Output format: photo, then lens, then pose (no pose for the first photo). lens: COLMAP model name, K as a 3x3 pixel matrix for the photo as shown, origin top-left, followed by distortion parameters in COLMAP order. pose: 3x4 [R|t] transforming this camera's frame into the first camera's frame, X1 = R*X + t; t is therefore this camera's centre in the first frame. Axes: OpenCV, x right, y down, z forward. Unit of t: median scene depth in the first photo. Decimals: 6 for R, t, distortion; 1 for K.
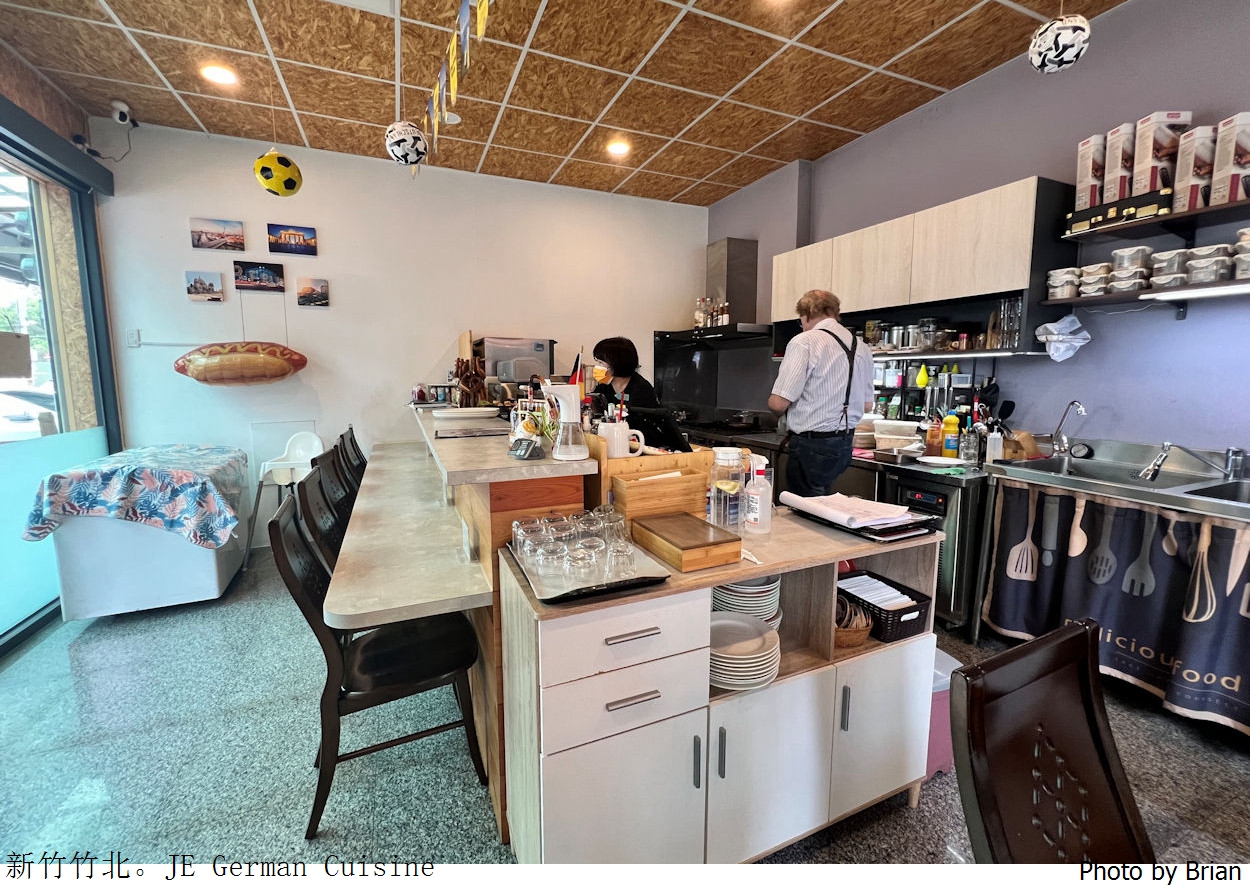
lens RADIAL K [[519.7, 0, 625.0], [0, 519.7, 444.5], [0, 0, 1]] dist [-0.001352, -0.000144]
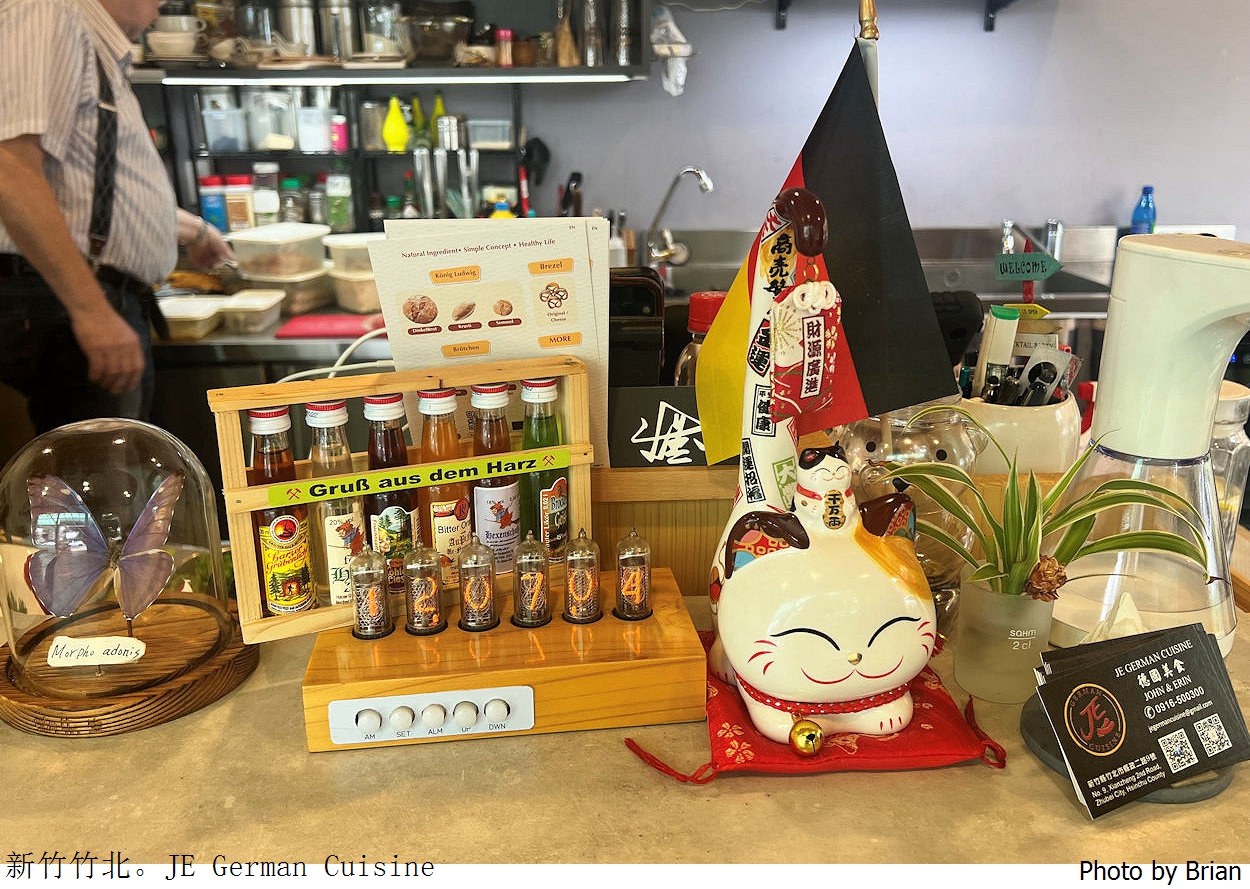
lens RADIAL K [[1052.5, 0, 625.0], [0, 1052.5, 444.5], [0, 0, 1]] dist [0.002798, 0.000079]
pose [[0.362397, -0.291803, 0.885166, -0.225848], [0.129957, 0.956268, 0.262036, -0.084820], [-0.922919, 0.020073, 0.384471, 0.503774]]
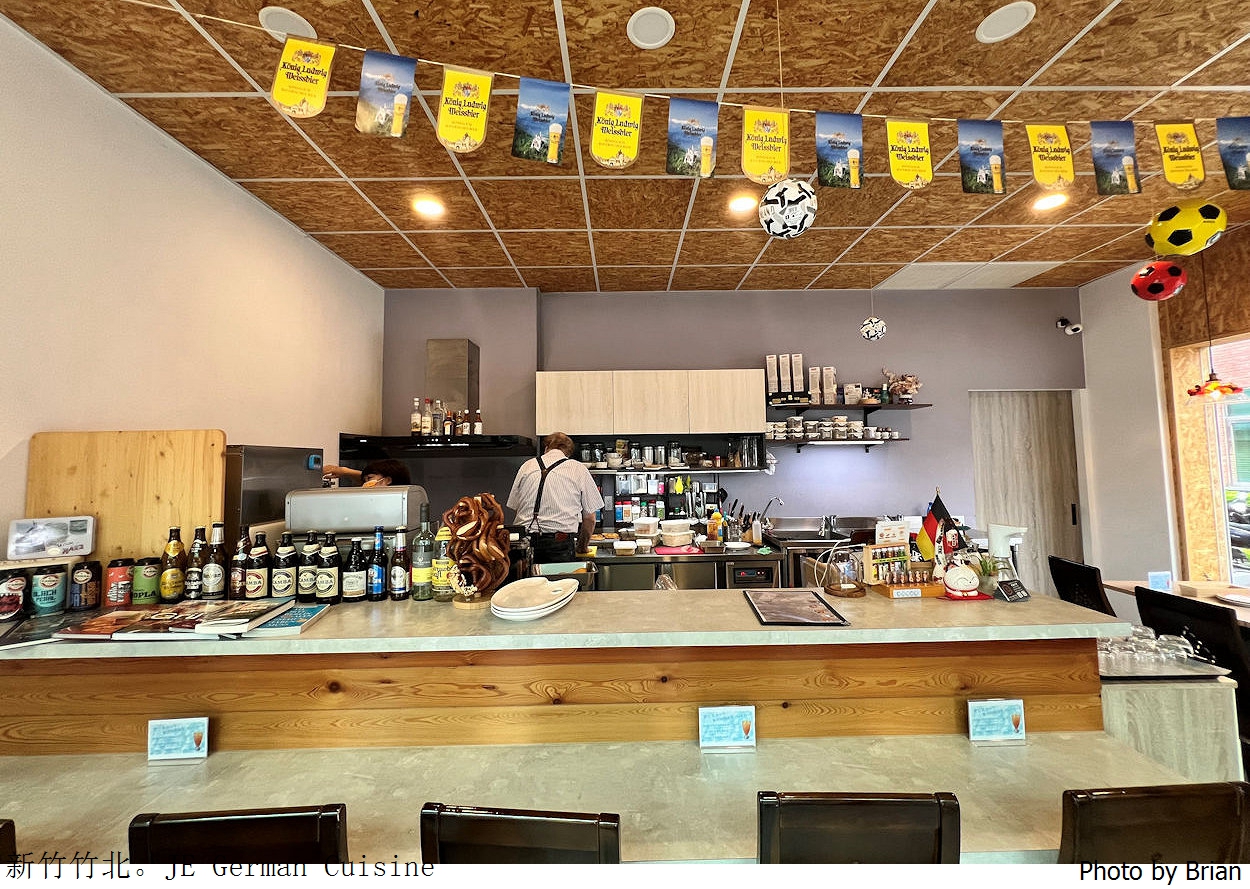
lens RADIAL K [[500.5, 0, 628.4], [0, 500.5, 430.7], [0, 0, 1]] dist [-0.000416, -0.000047]
pose [[0.387228, 0.042860, 0.920987, -0.698118], [0.137768, 0.985014, -0.103764, -0.159013], [-0.911633, 0.167063, 0.375520, 0.631054]]
